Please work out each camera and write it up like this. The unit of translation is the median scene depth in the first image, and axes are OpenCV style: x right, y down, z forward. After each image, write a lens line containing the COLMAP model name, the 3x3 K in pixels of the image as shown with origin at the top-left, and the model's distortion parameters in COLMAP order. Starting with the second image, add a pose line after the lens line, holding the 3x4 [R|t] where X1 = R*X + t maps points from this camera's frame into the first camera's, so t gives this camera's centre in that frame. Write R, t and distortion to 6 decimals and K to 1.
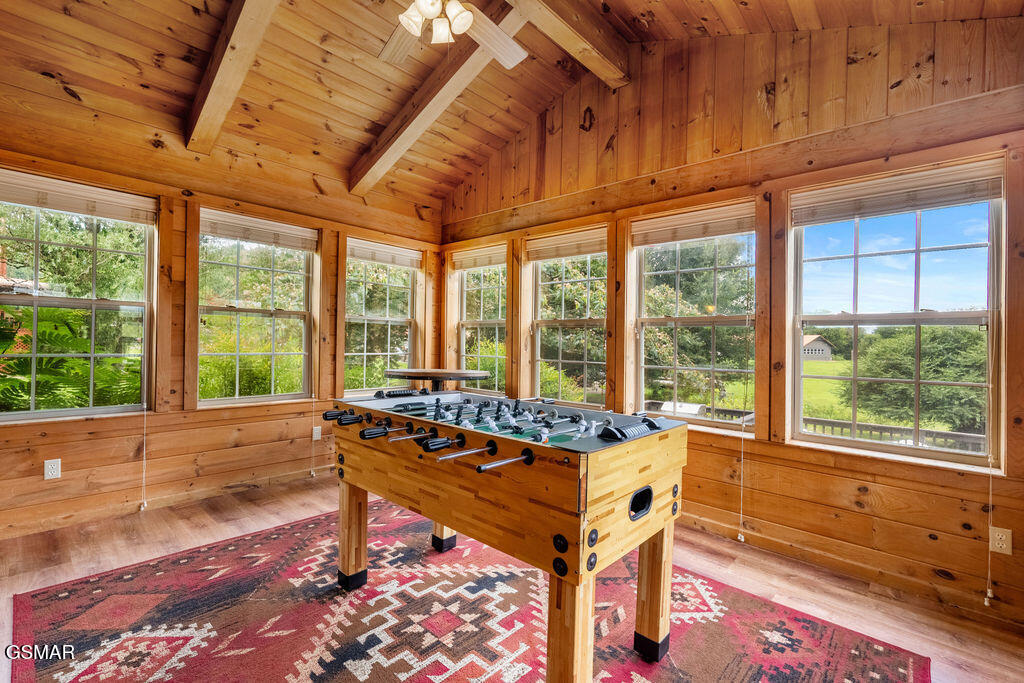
lens RADIAL K [[447.0, 0, 512.9], [0, 447.0, 334.7], [0, 0, 1]] dist [-0.006286, 0.000464]
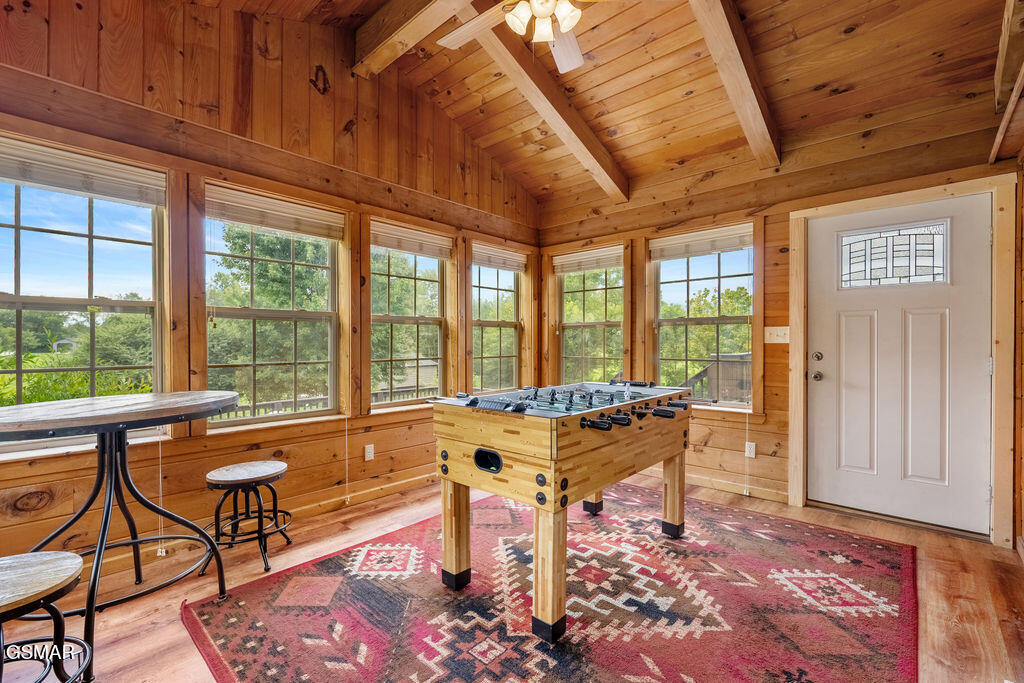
lens RADIAL K [[447.0, 0, 505.7], [0, 447.0, 334.4], [0, 0, 1]] dist [-0.006286, 0.000464]
pose [[0.007052, -0.009875, 0.999926, -1.090106], [-0.021333, 0.999722, 0.010023, -0.012968], [-0.999748, -0.021403, 0.006839, 0.987496]]
